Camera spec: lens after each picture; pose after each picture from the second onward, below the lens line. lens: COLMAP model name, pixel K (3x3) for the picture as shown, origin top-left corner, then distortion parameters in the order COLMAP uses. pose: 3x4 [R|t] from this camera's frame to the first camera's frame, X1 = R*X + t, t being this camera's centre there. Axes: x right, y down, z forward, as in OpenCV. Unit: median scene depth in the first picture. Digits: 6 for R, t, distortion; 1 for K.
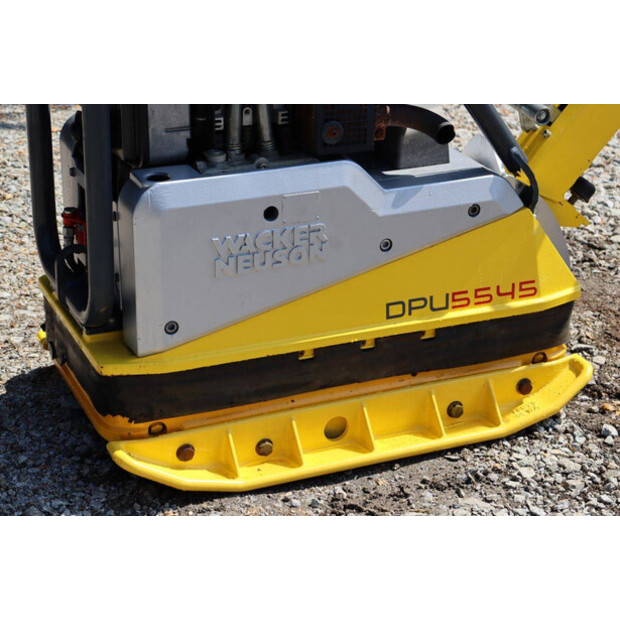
lens RADIAL K [[1459.6, 0, 316.0], [0, 1459.6, 313.5], [0, 0, 1]] dist [0.415123, 0.488959]
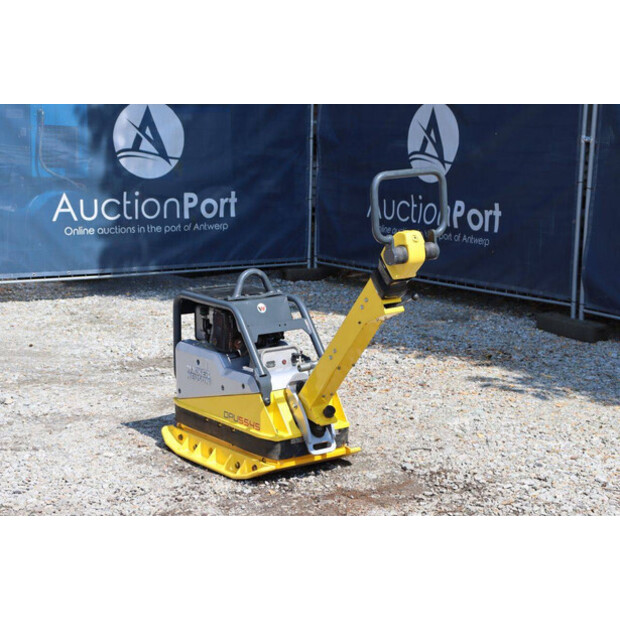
lens RADIAL K [[1271.7, 0, 311.3], [0, 1271.7, 312.5], [0, 0, 1]] dist [0.286118, 0.353046]
pose [[0.211611, 0.151560, -0.965531, 2.284073], [-0.381600, 0.922303, 0.061142, -0.372624], [0.899779, 0.355508, 0.253005, 0.480964]]
